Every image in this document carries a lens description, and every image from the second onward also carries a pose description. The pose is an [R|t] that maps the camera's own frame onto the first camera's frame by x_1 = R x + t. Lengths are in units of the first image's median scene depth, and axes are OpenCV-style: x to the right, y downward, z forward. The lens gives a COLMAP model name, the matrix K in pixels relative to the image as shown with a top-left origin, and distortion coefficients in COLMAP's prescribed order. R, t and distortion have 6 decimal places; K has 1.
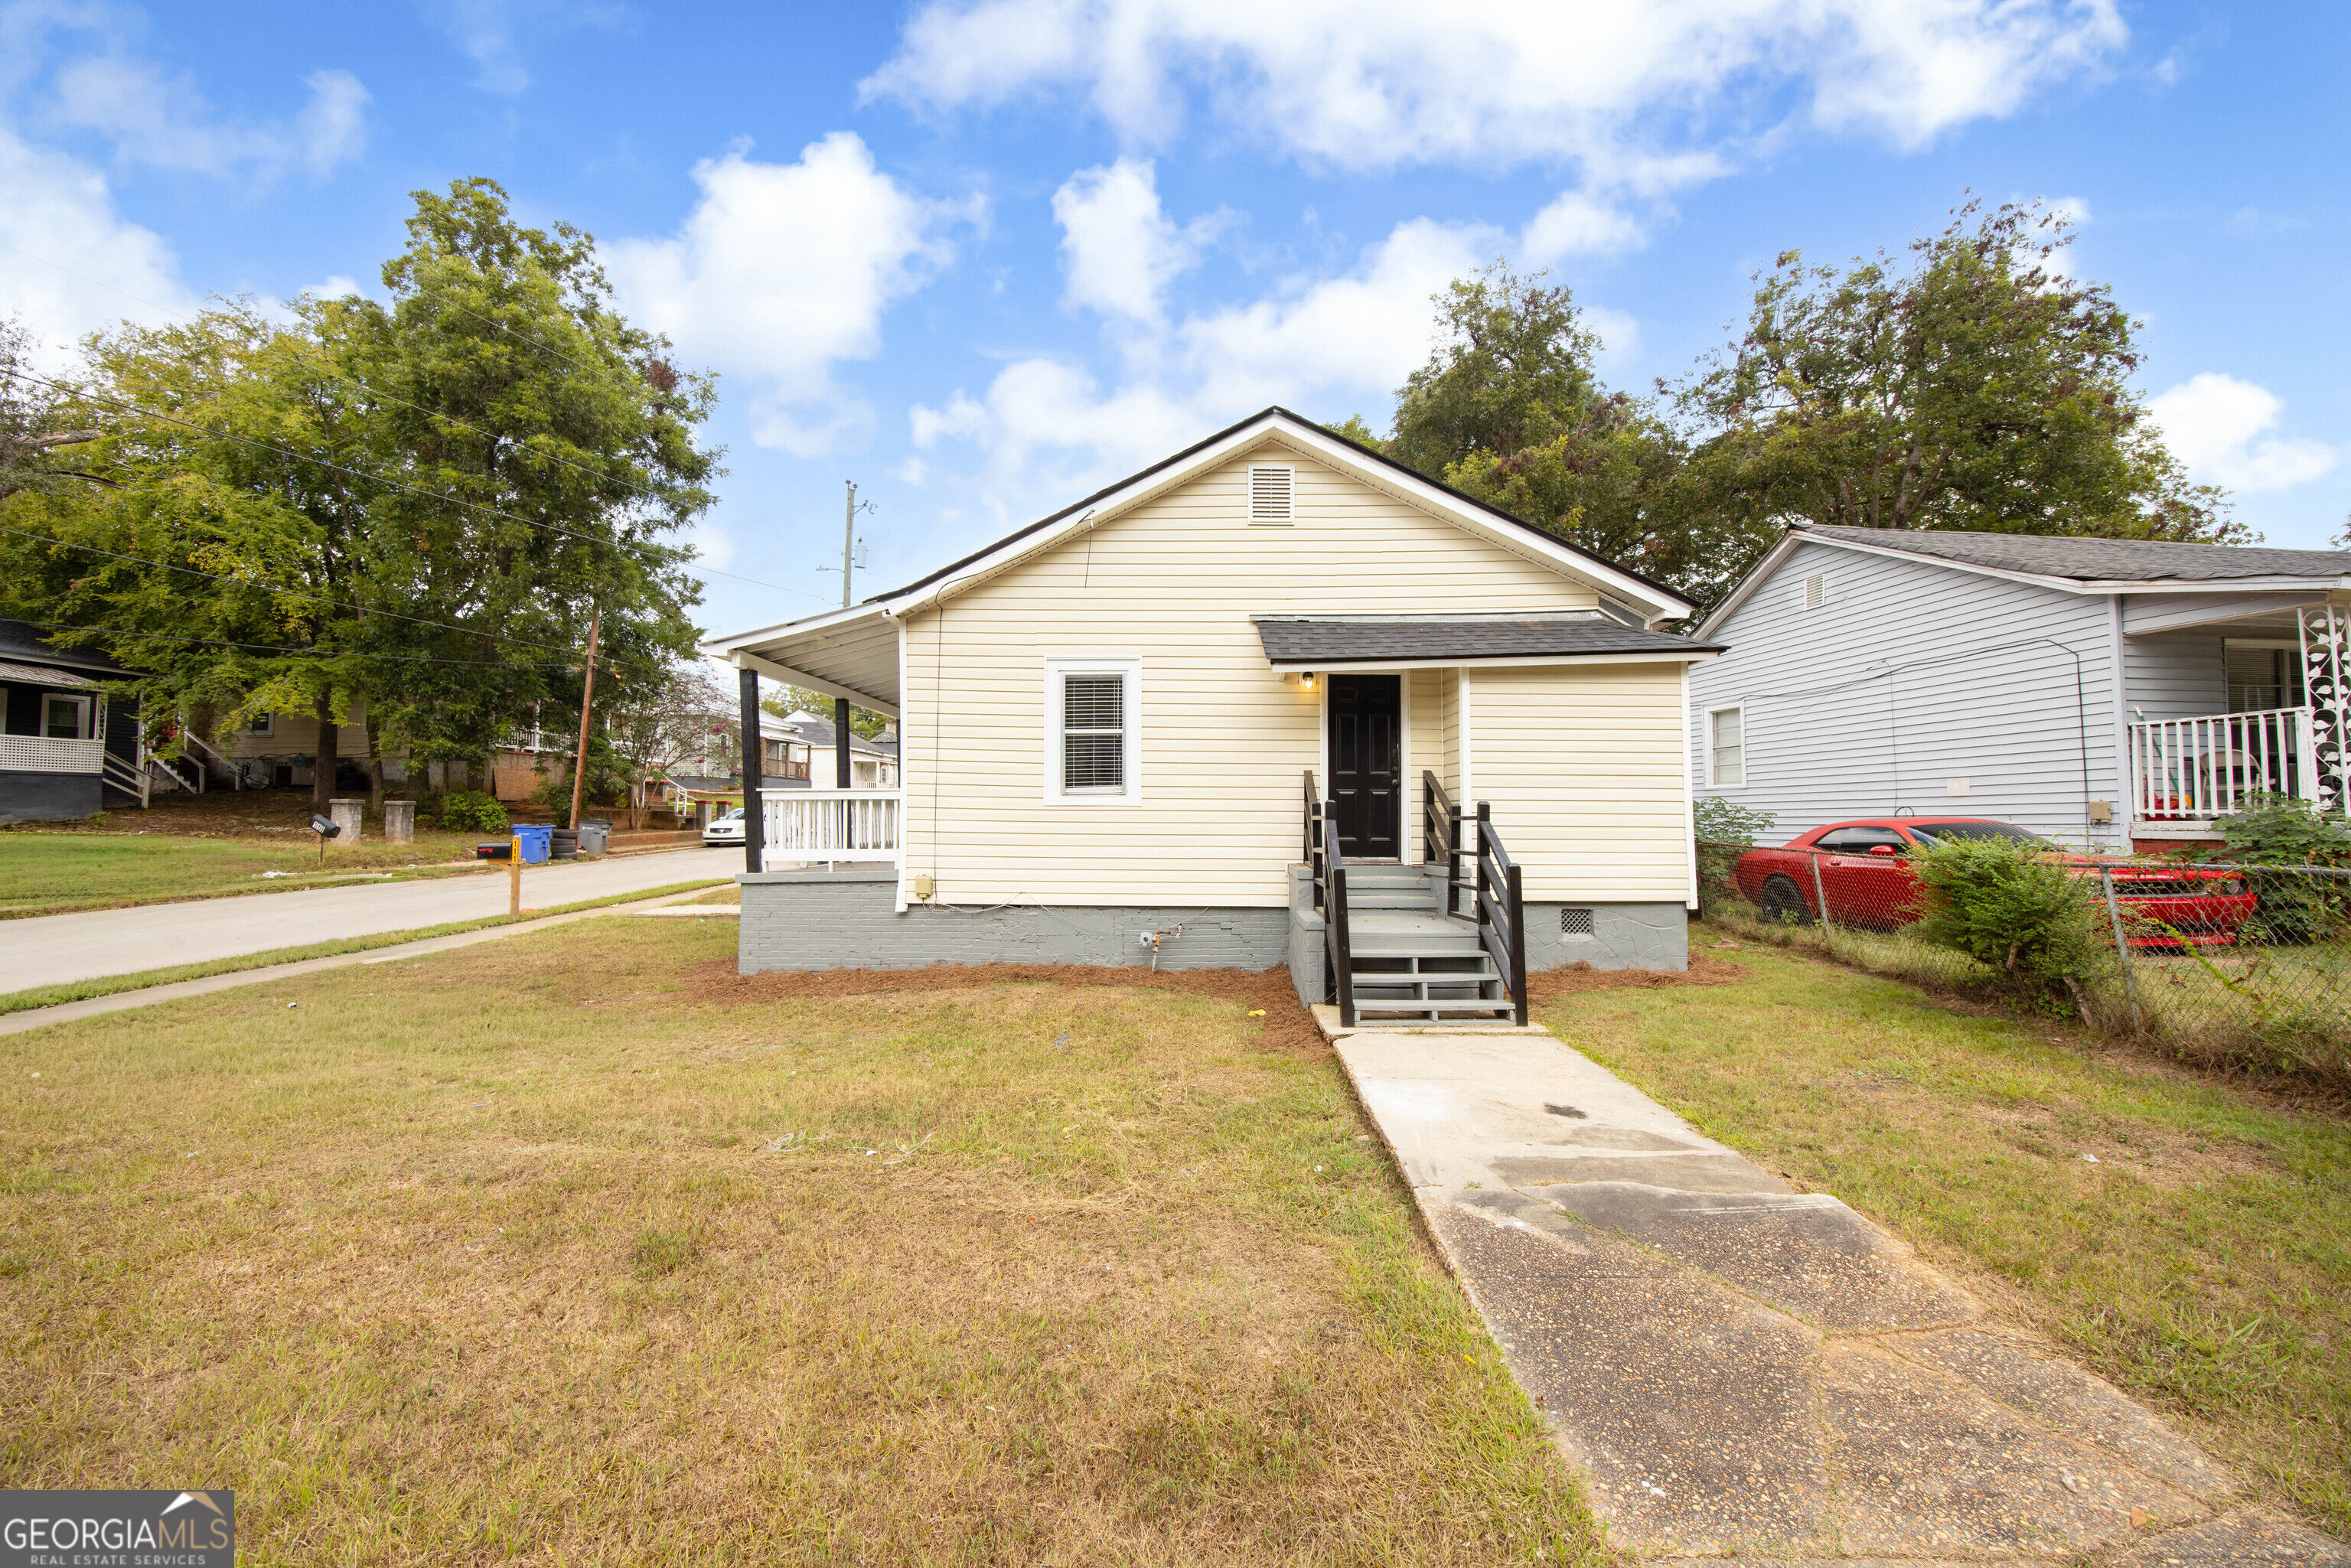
lens RADIAL K [[941.6, 0, 1171.0], [0, 941.6, 782.2], [0, 0, 1]] dist [-0.004716, -0.000523]
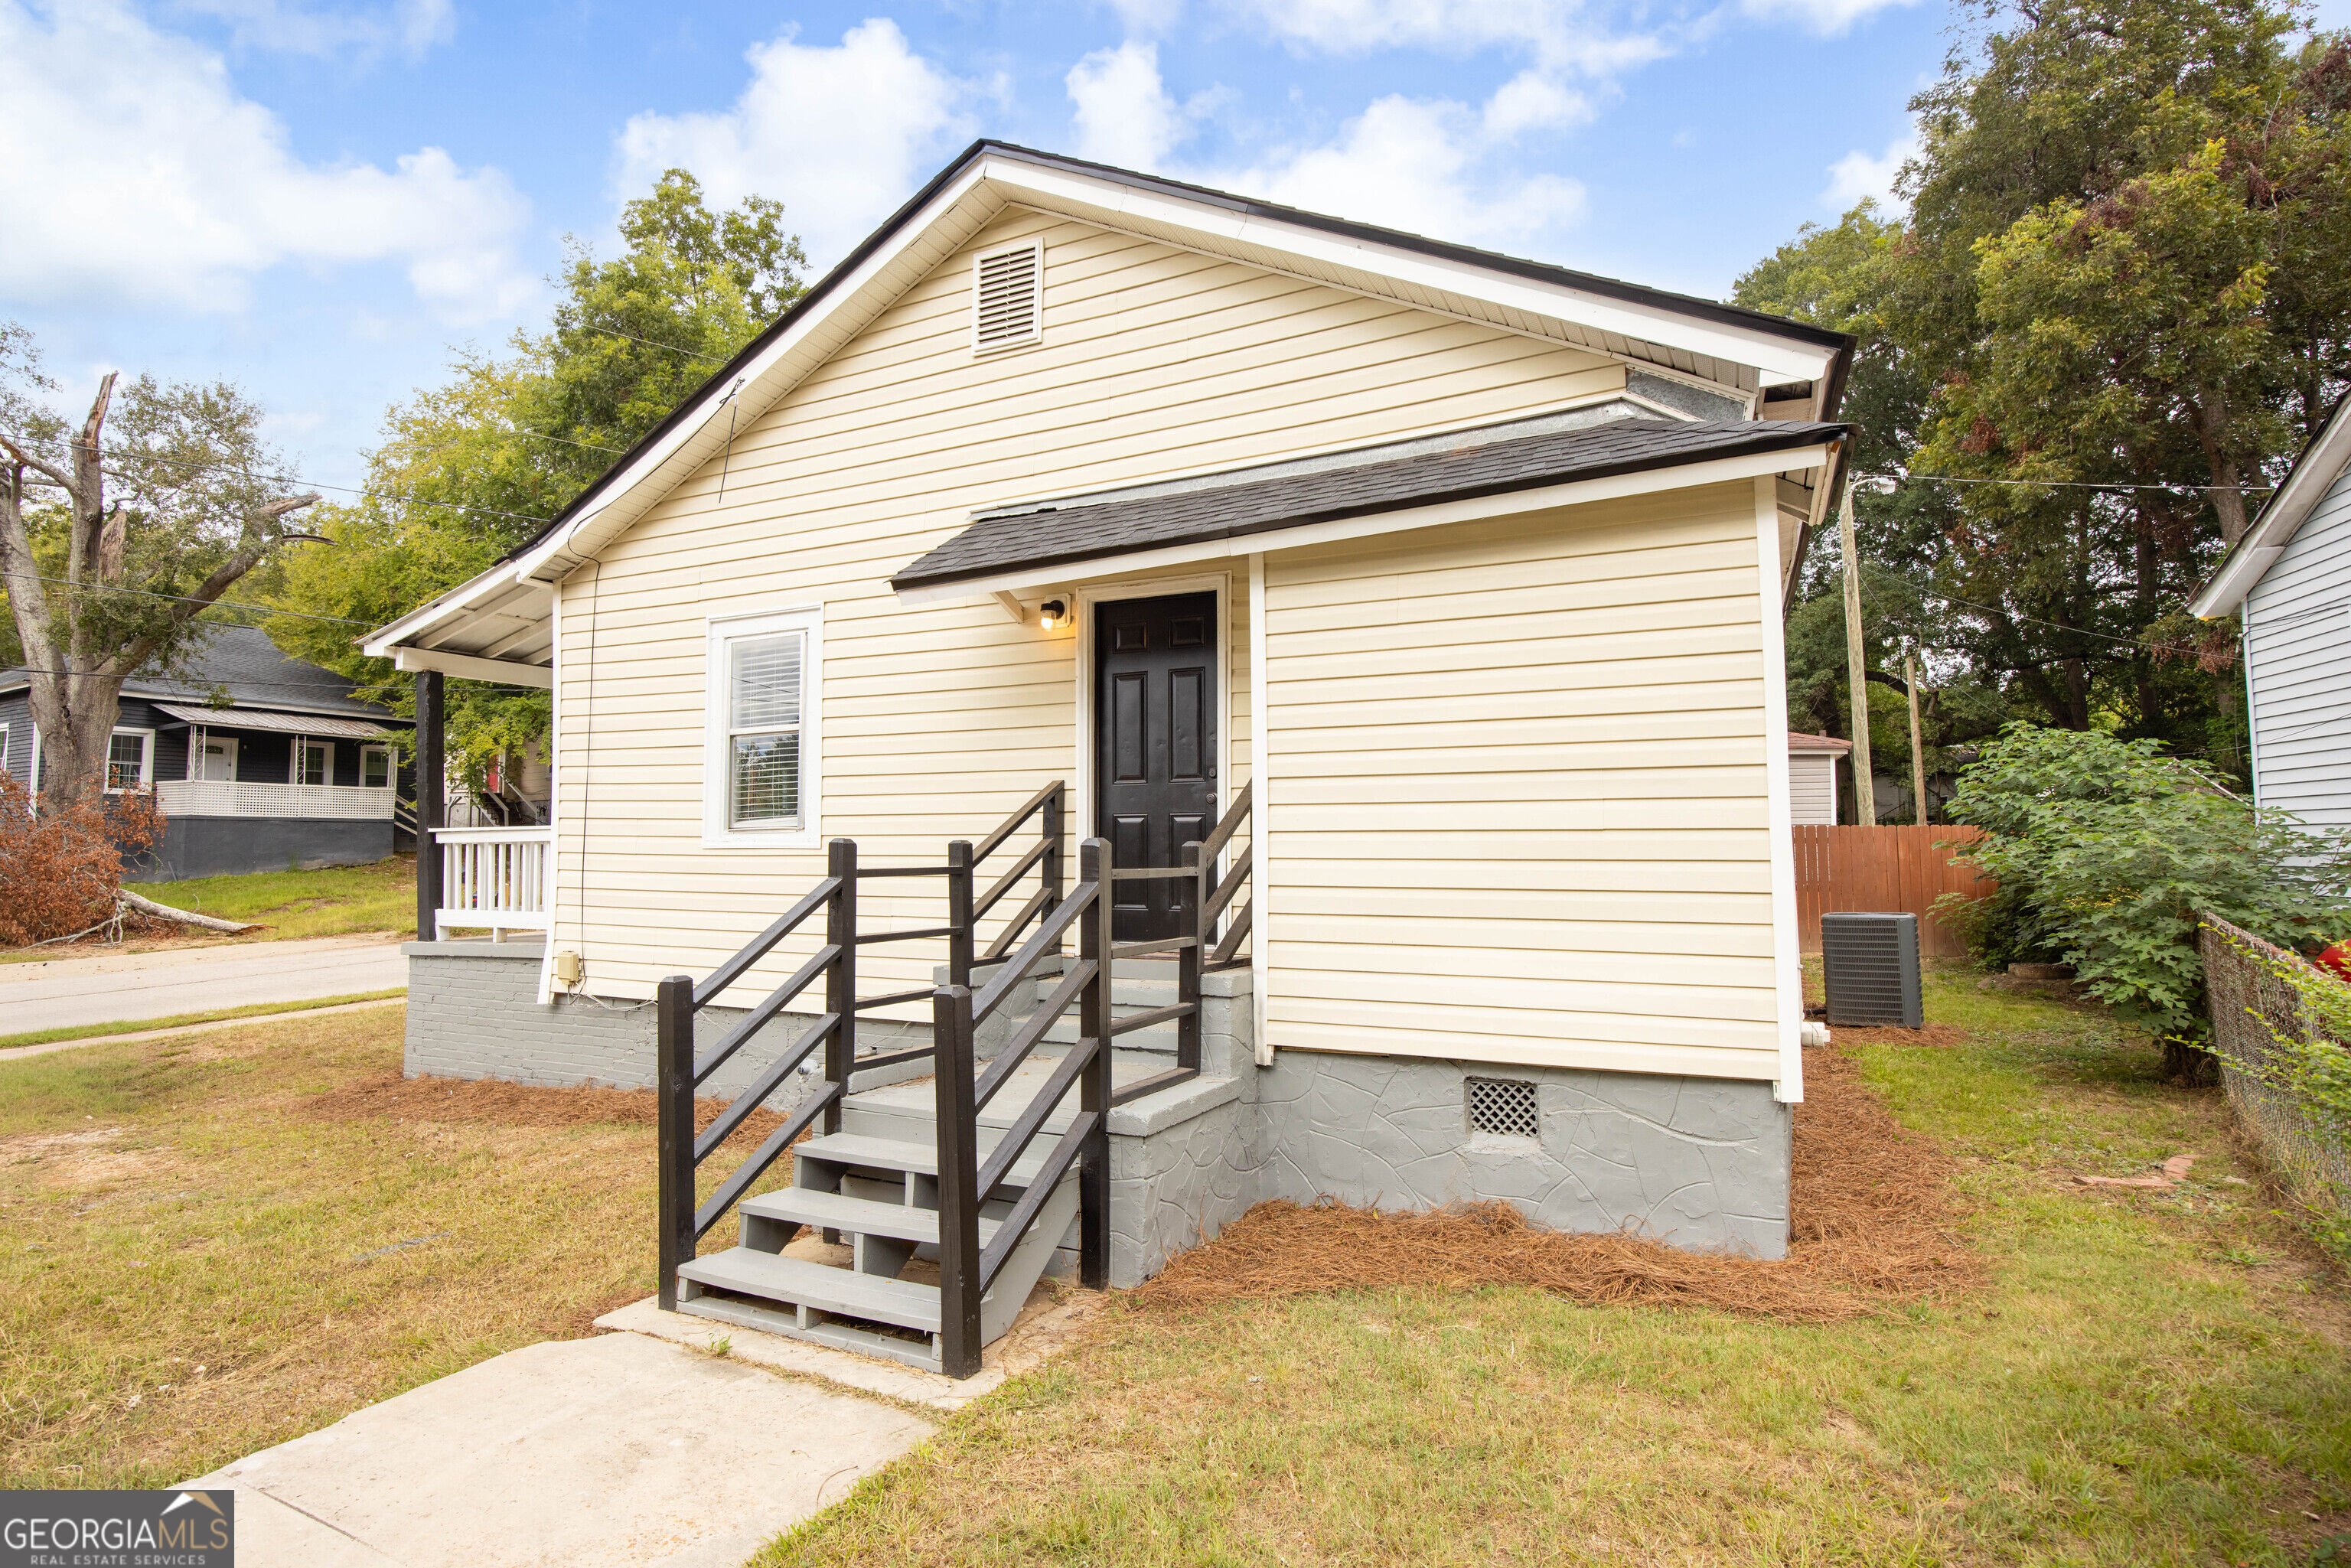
lens RADIAL K [[1197.2, 0, 1174.2], [0, 1197.2, 781.6], [0, 0, 1]] dist [-0.010593, -0.003055]
pose [[0.896493, -0.032212, -0.441885, 0.508338], [0.023310, 0.999401, -0.025561, 0.007067], [0.442444, 0.012615, 0.896708, 0.403494]]
